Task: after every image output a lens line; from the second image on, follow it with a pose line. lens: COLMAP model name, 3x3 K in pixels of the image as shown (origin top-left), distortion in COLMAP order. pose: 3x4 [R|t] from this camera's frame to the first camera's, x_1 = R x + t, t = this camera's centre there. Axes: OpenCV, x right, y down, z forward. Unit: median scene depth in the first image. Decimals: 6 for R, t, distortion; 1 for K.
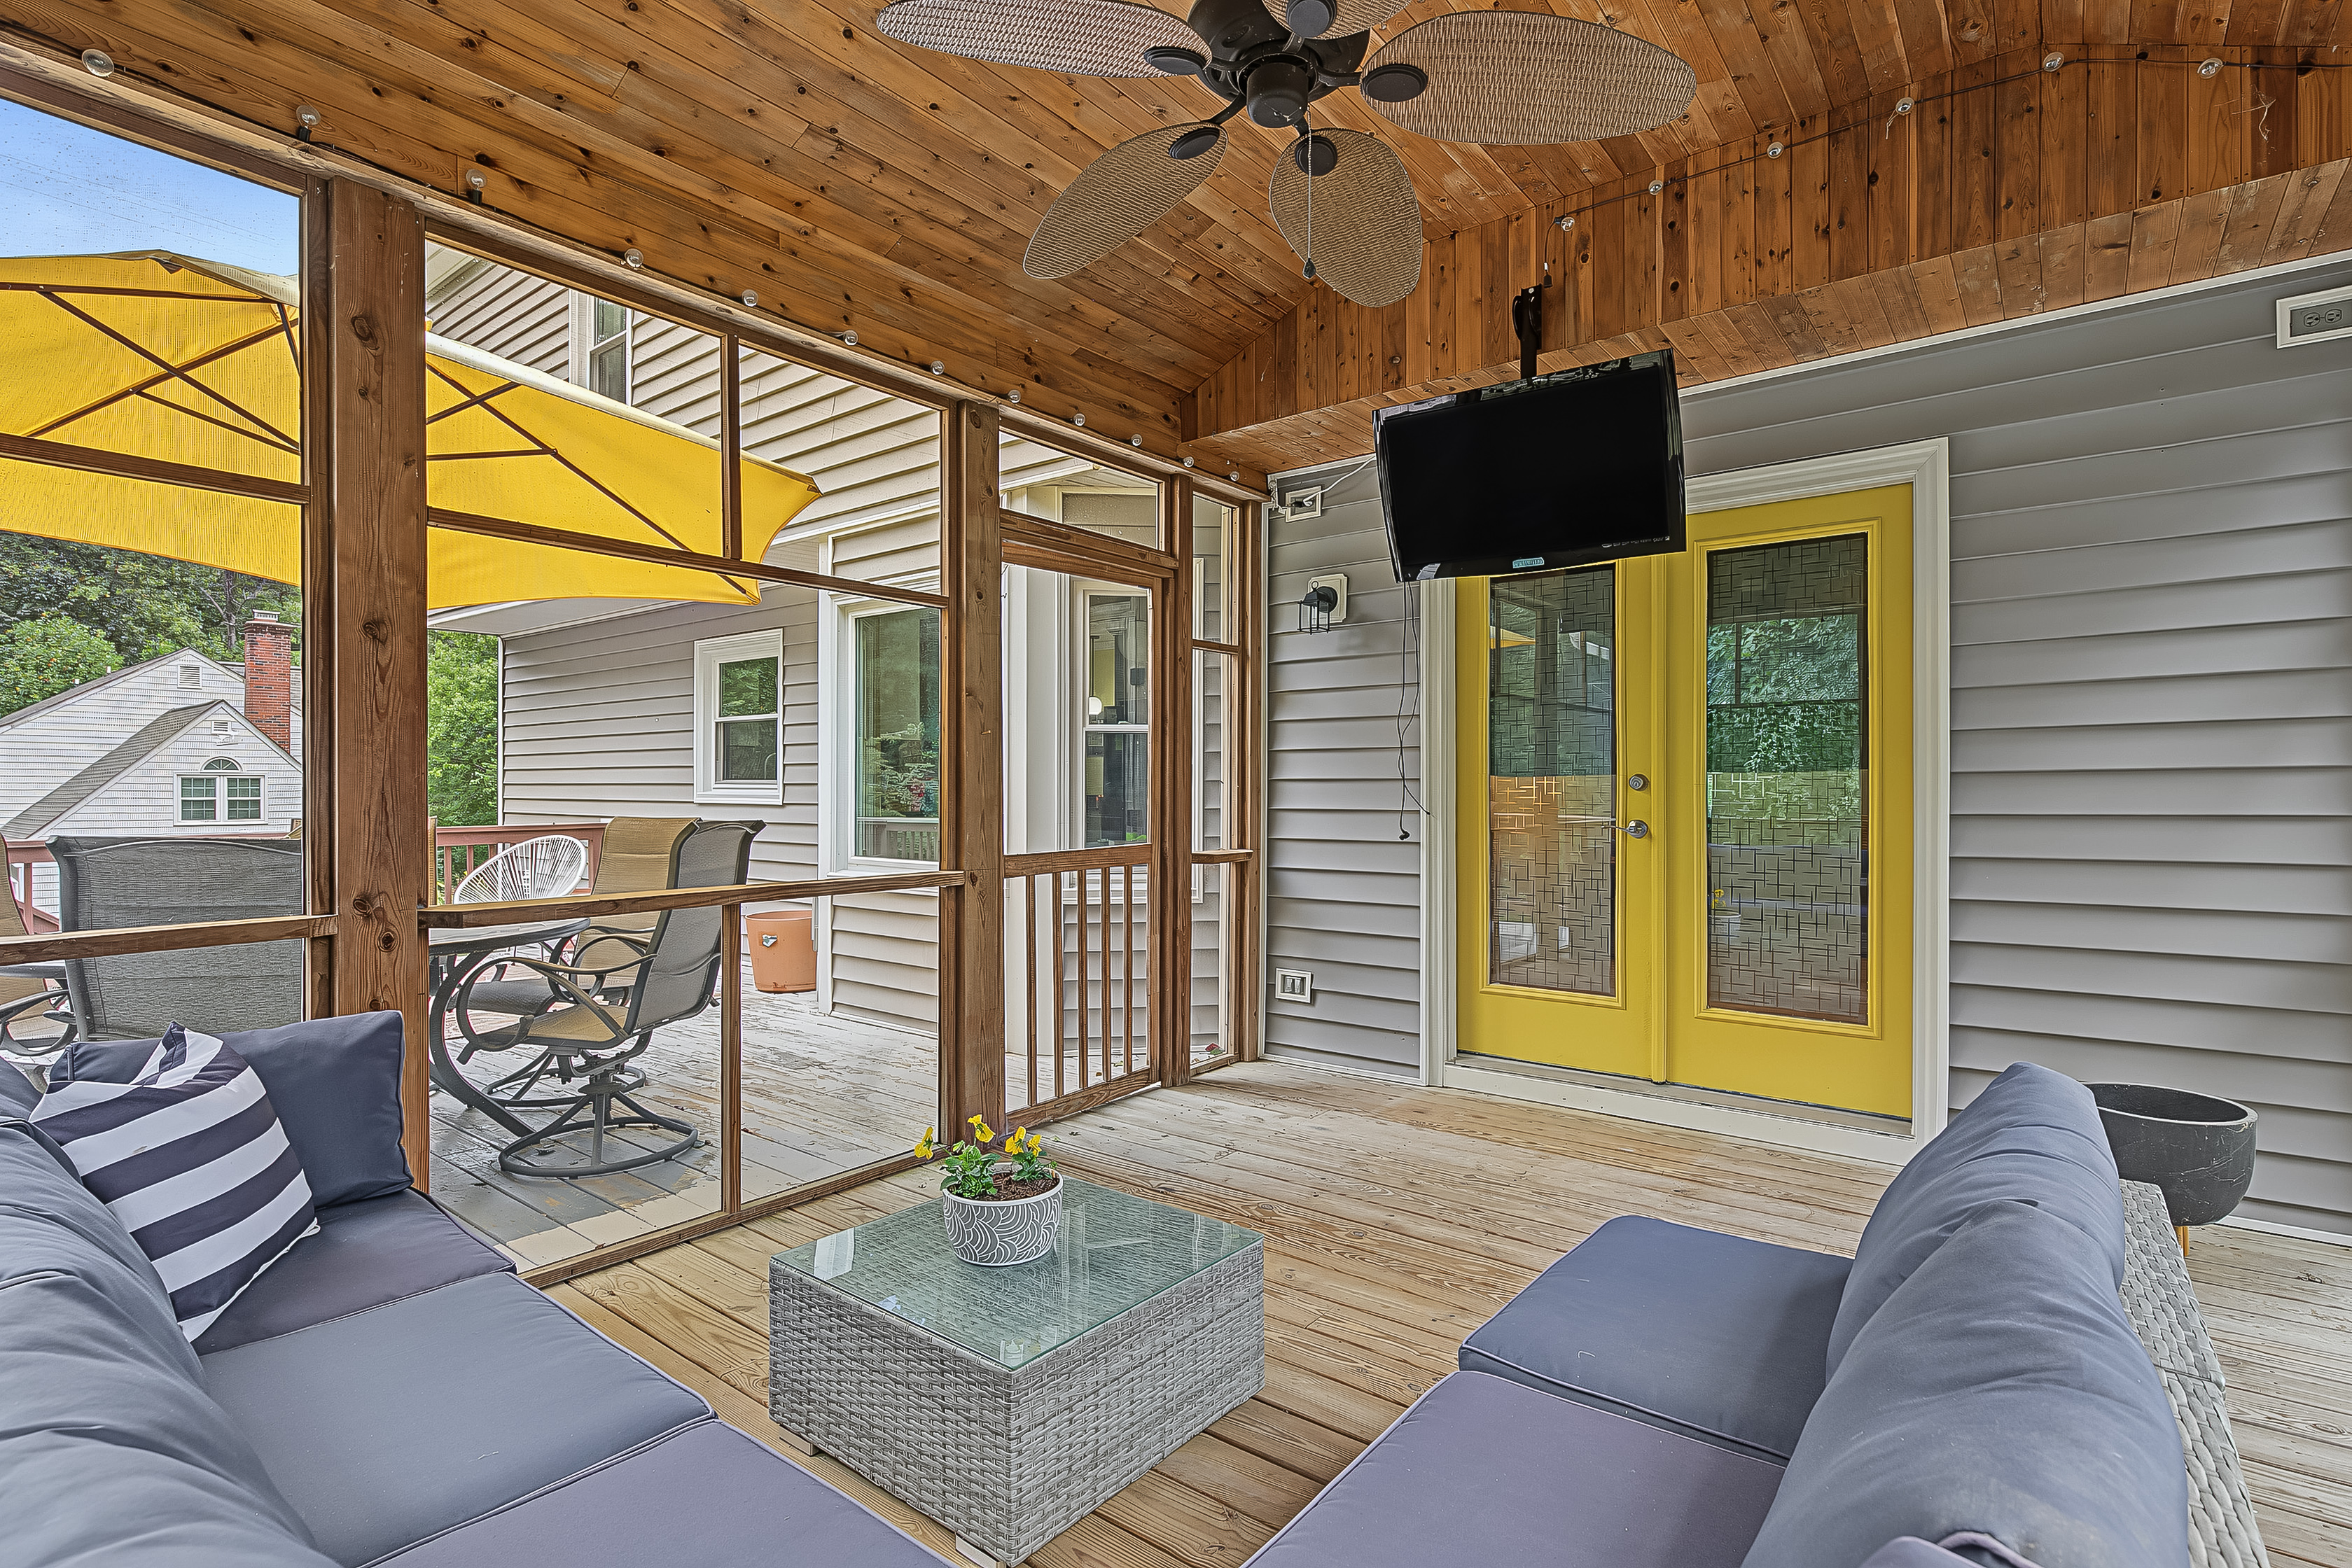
lens RADIAL K [[1091.6, 0, 1186.9], [0, 1091.6, 786.4], [0, 0, 1]] dist [0.000936, 0.001332]
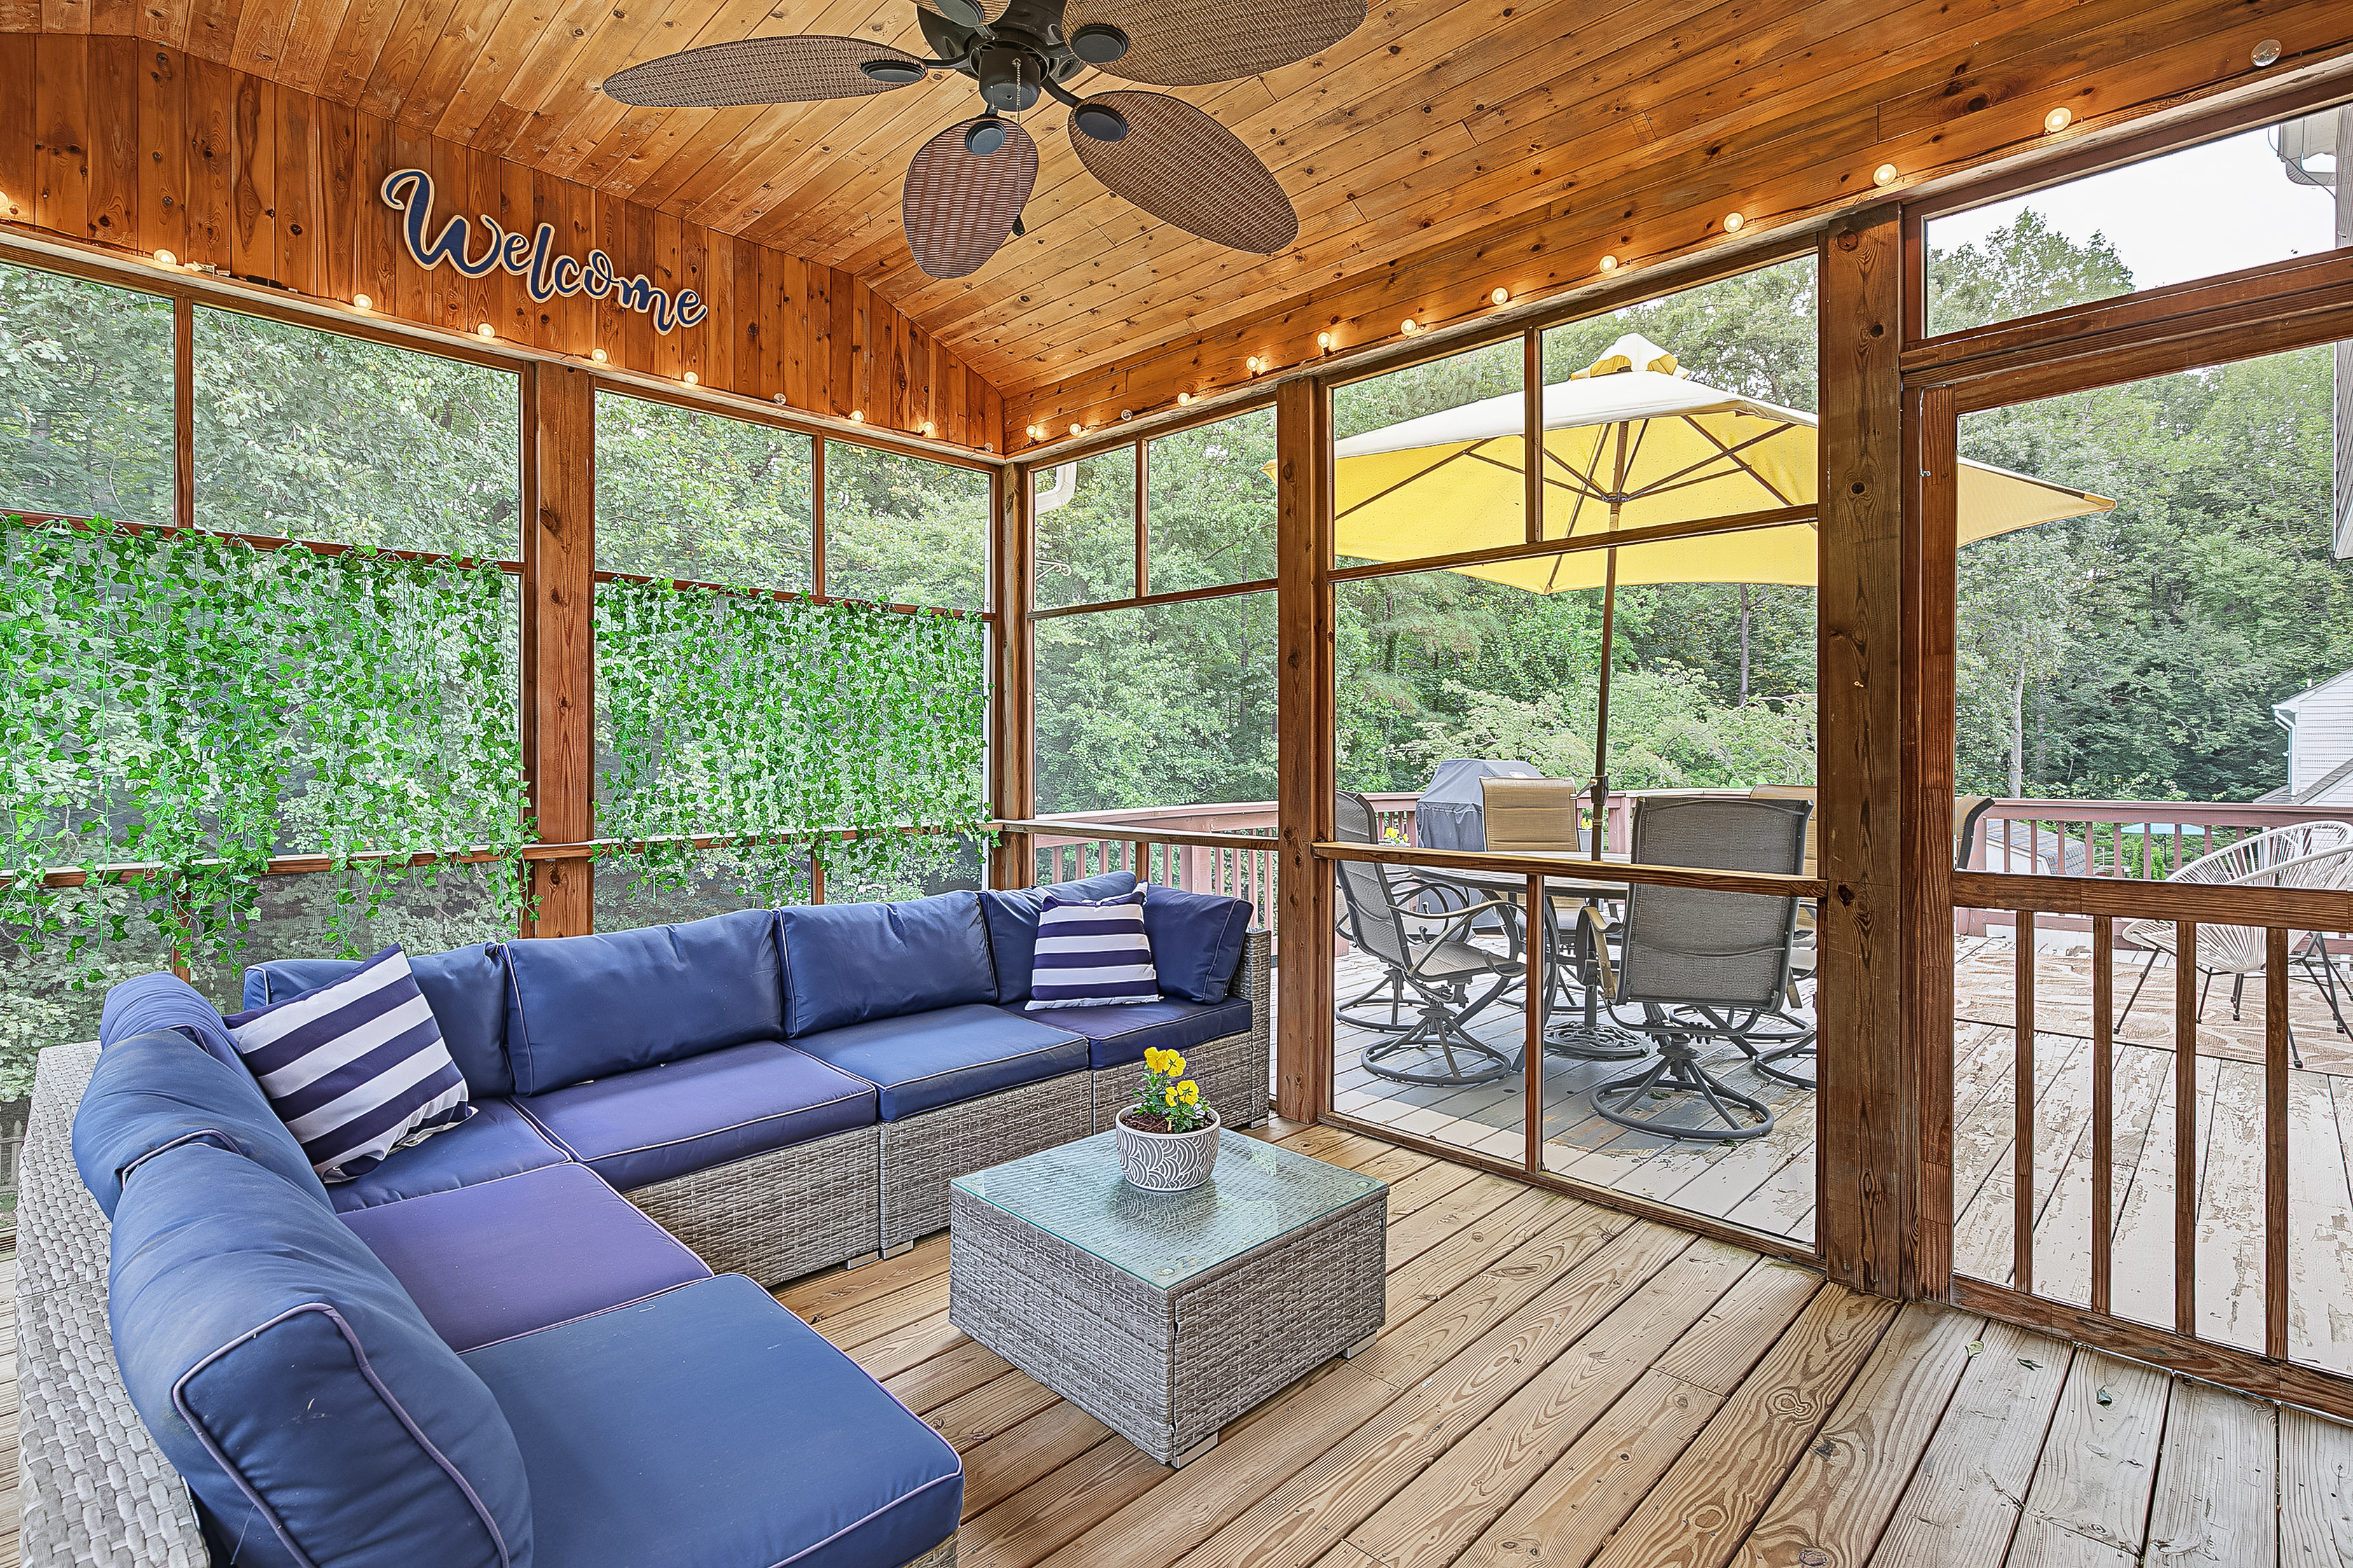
lens RADIAL K [[1092.1, 0, 1164.7], [0, 1092.1, 753.6], [0, 0, 1]] dist [0.000936, 0.001332]
pose [[-0.097787, -0.000170, -0.995207, 0.639575], [-0.001100, 0.999999, -0.000063, -0.007010], [0.995207, 0.001088, -0.097787, 0.739328]]
